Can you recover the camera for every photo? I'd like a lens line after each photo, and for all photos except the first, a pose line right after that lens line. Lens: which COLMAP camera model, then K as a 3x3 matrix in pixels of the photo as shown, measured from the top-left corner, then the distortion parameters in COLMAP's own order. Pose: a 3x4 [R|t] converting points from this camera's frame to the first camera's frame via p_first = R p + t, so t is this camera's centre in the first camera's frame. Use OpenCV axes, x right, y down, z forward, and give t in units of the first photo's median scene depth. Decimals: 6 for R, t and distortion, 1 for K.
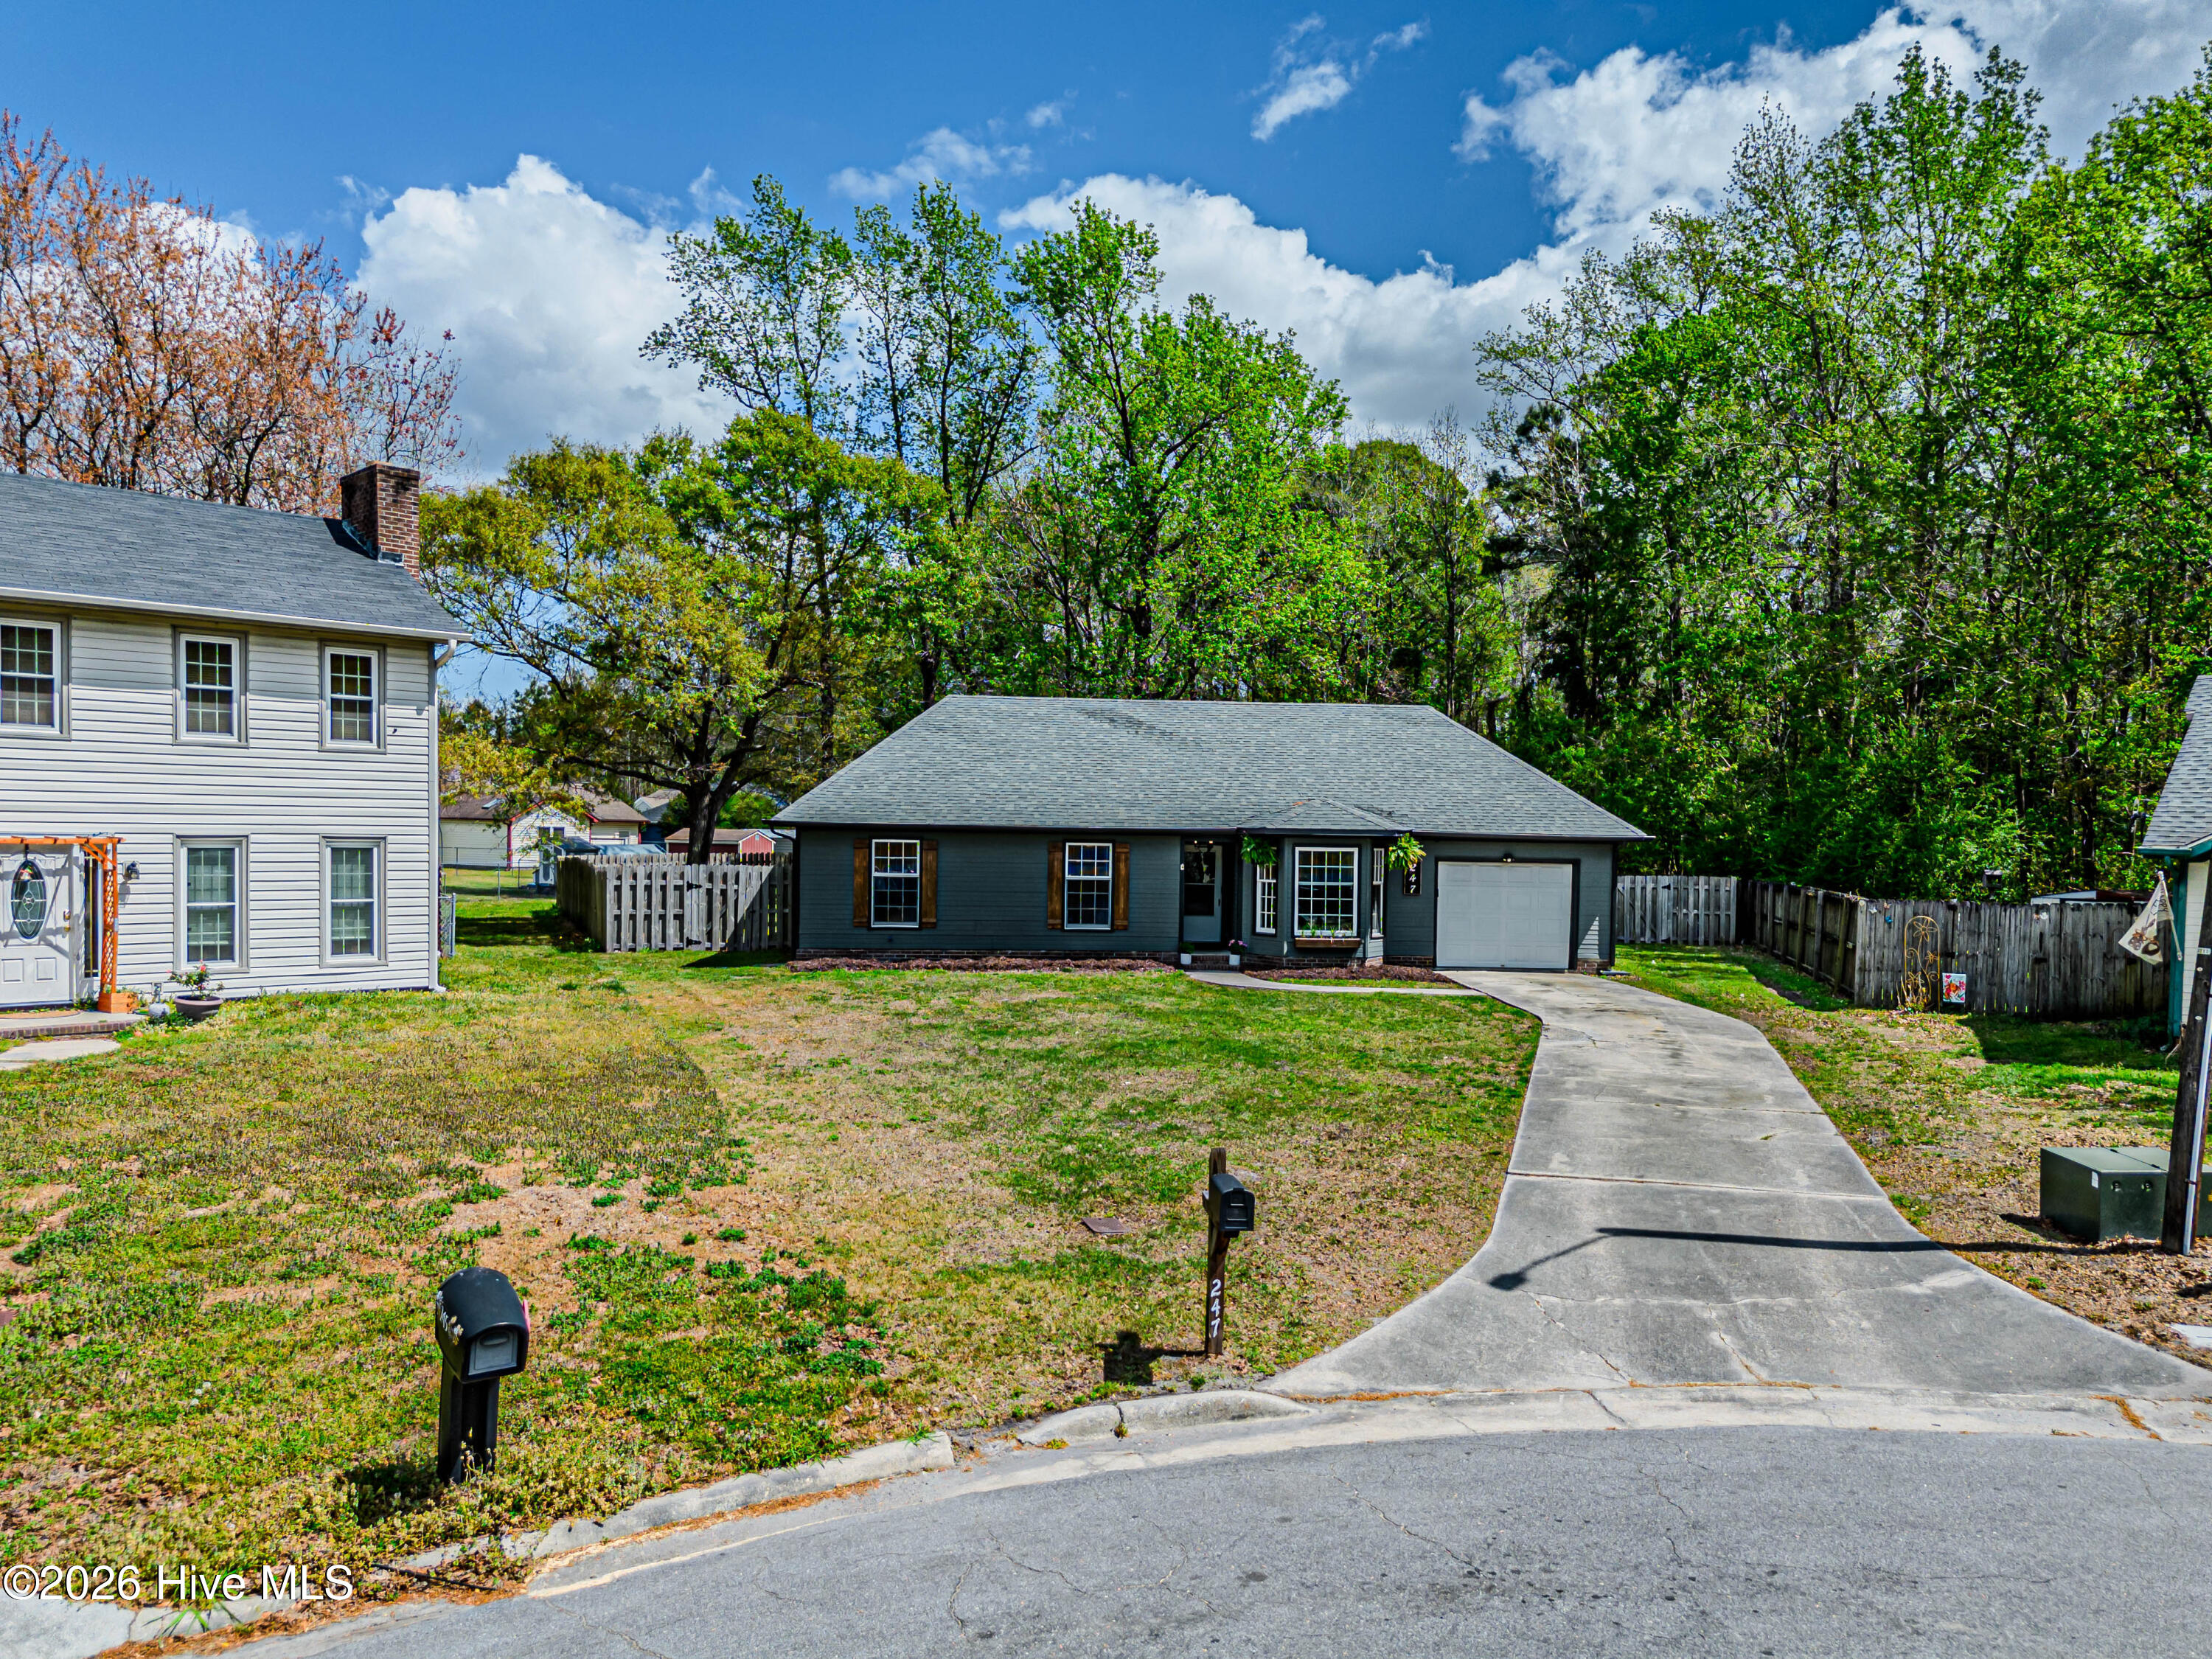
lens RADIAL K [[1600.5, 0, 1156.5], [0, 1600.5, 863.8], [0, 0, 1]] dist [0.075881, -0.067382]
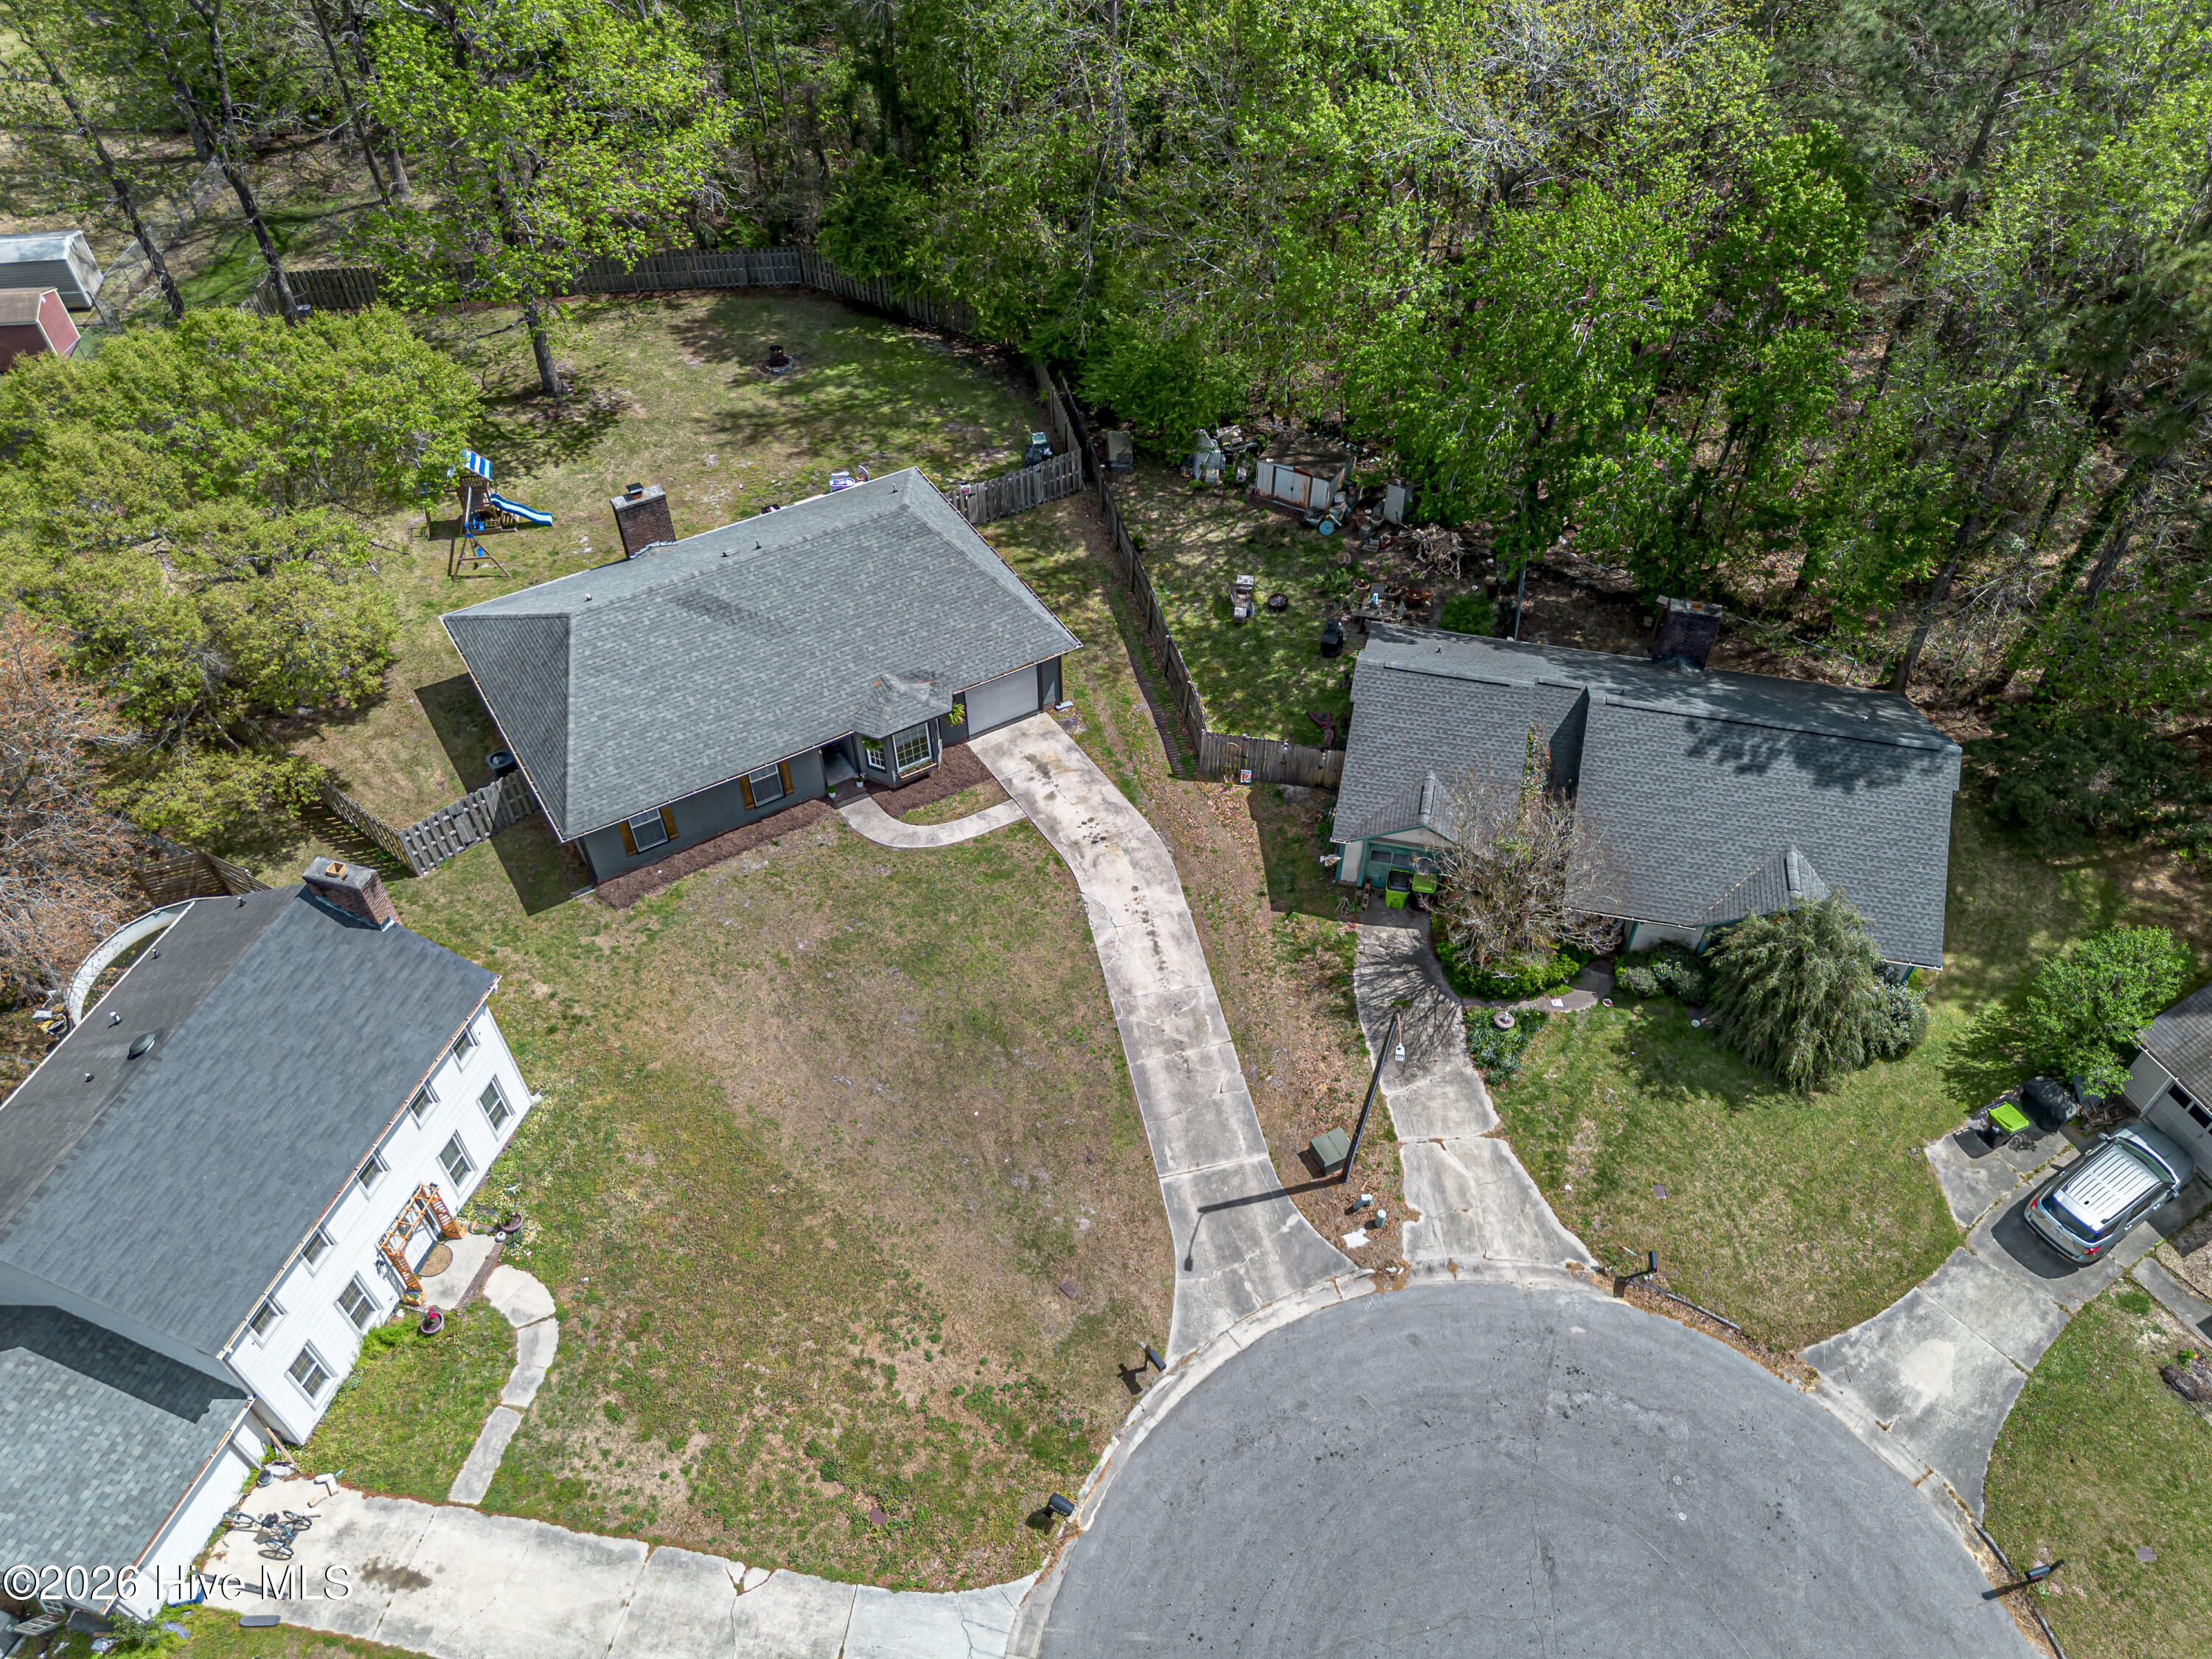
lens RADIAL K [[1620.8, 0, 1154.6], [0, 1620.8, 876.9], [0, 0, 1]] dist [0.079457, -0.075188]
pose [[0.879613, -0.356194, 0.315289, -0.302449], [0.018653, 0.688120, 0.725357, -1.329468], [-0.475324, -0.632153, 0.611923, -0.276990]]
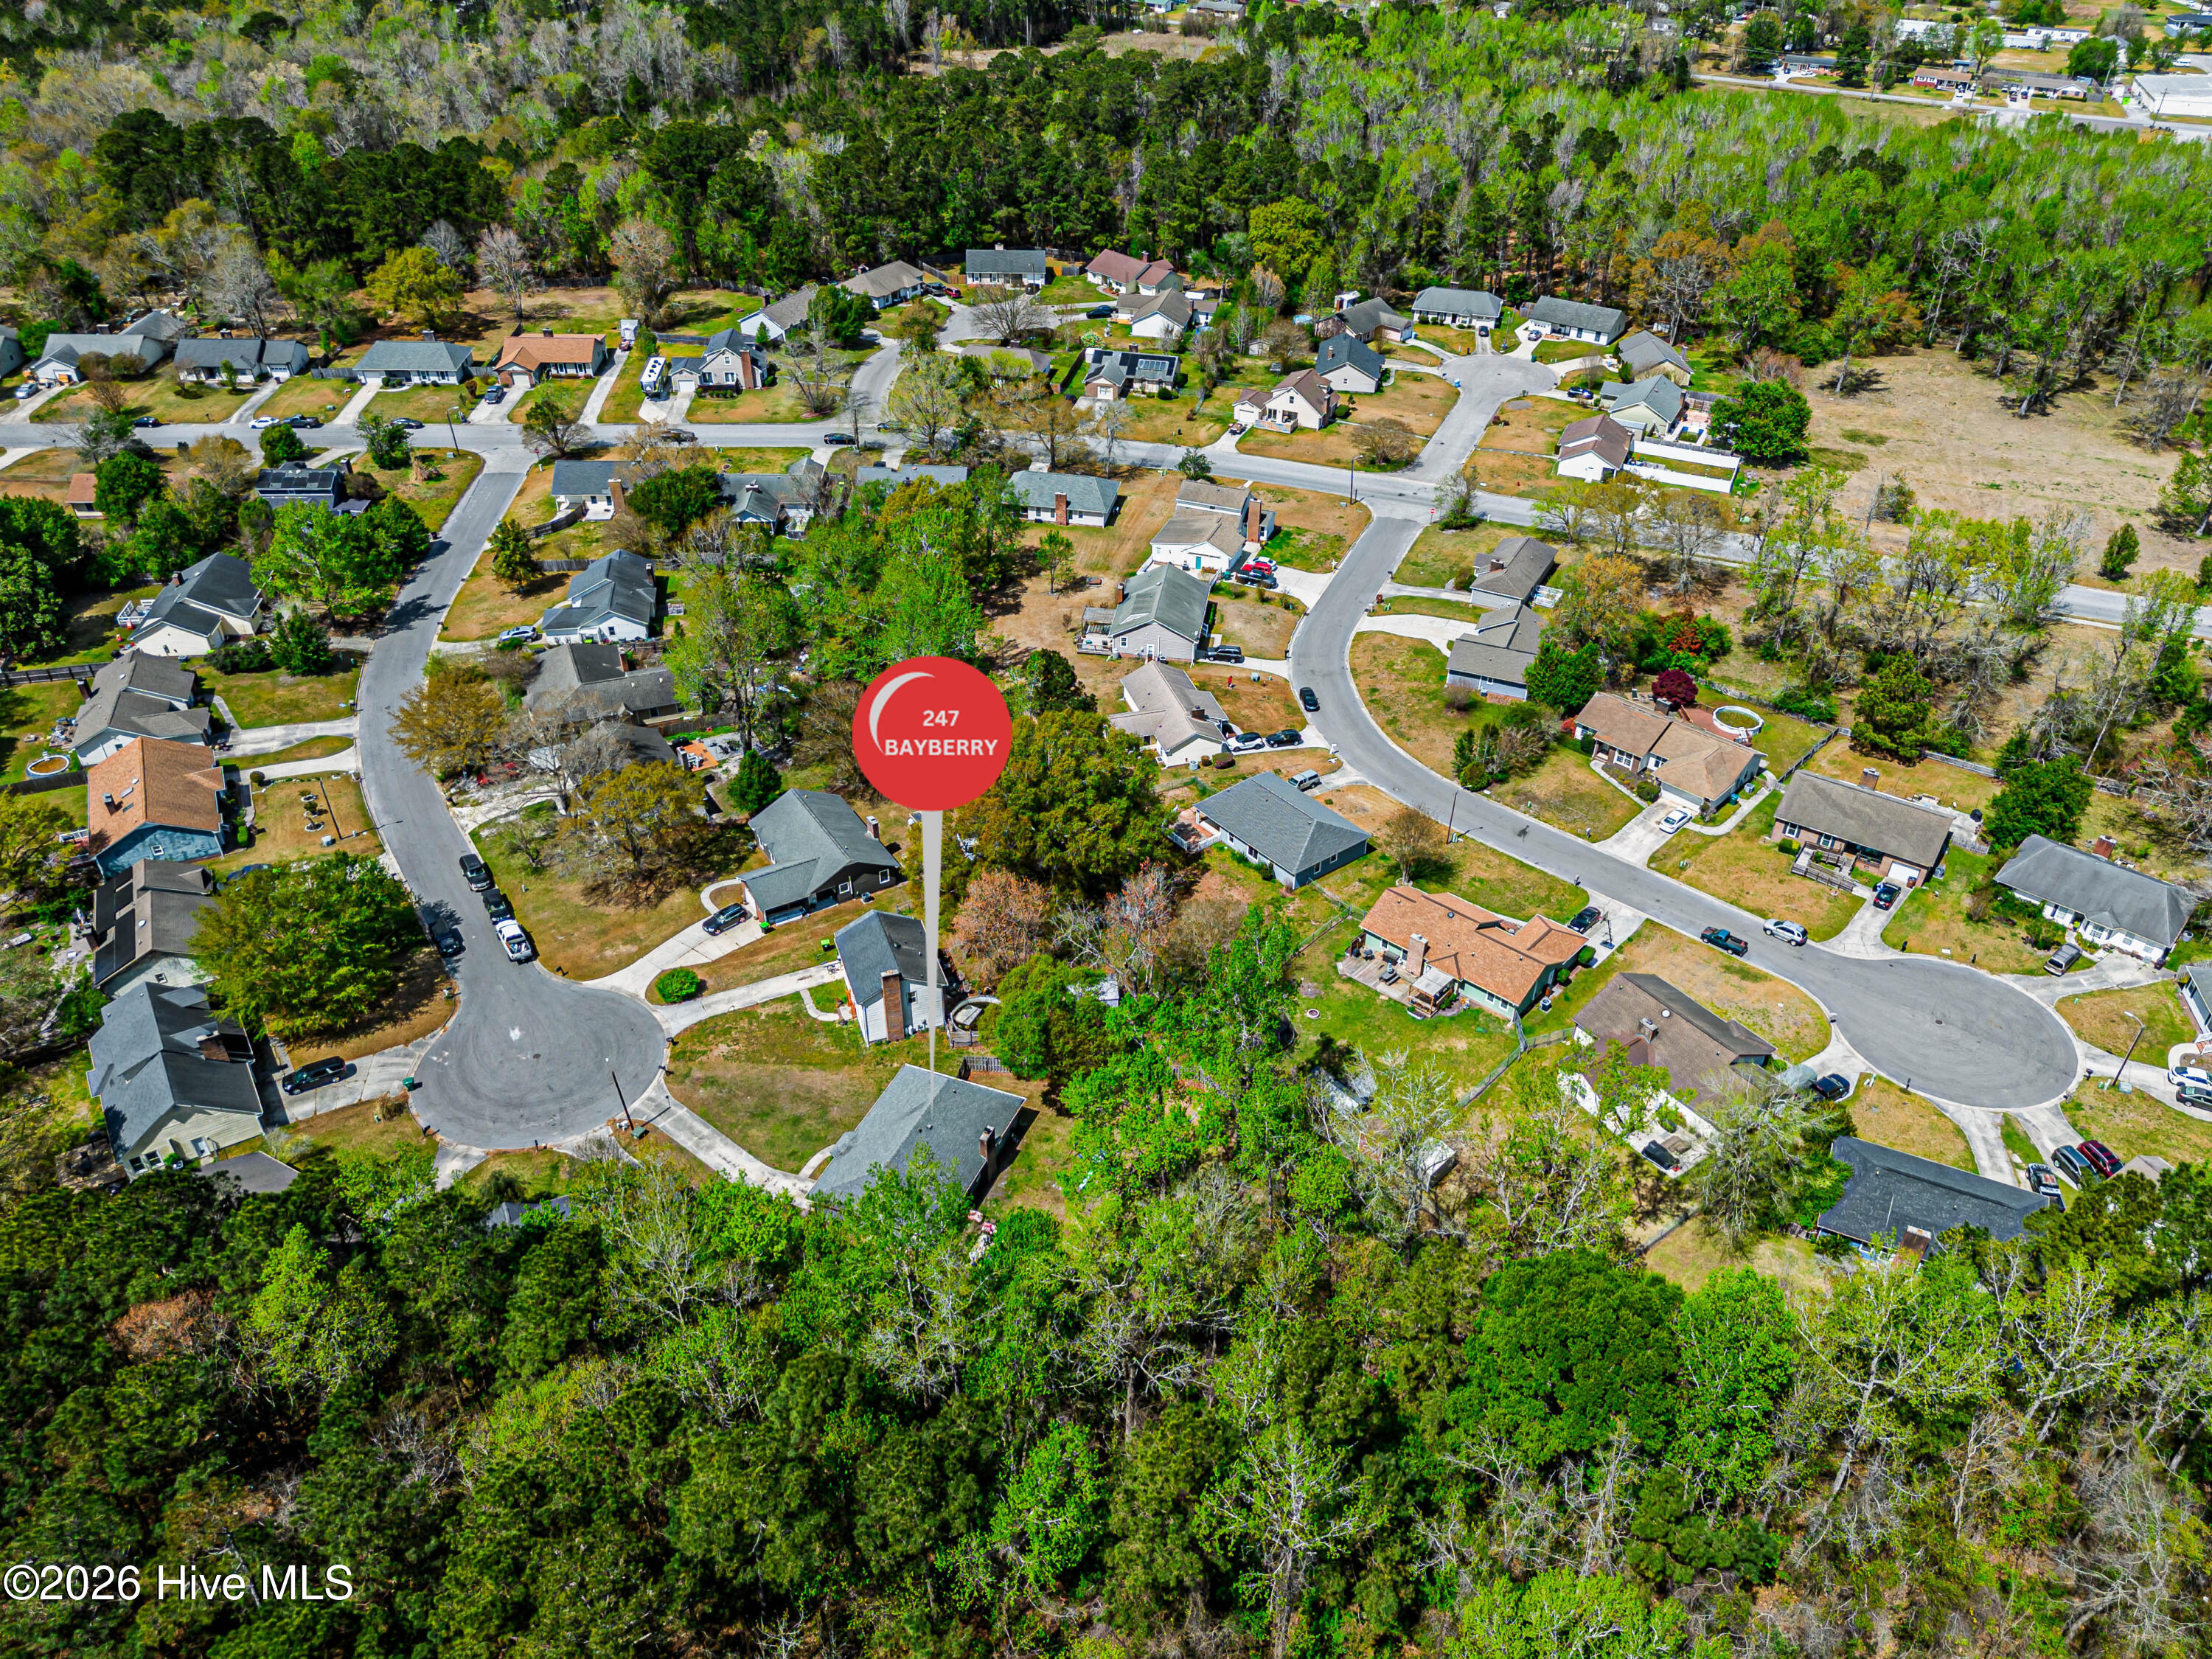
lens RADIAL K [[1620.8, 0, 1154.6], [0, 1620.8, 876.9], [0, 0, 1]] dist [0.079457, -0.075188]
pose [[-0.424852, 0.505324, -0.751098, 3.307141], [-0.056724, 0.813211, 0.579198, -3.945424], [0.903484, 0.288679, -0.316830, 3.606640]]
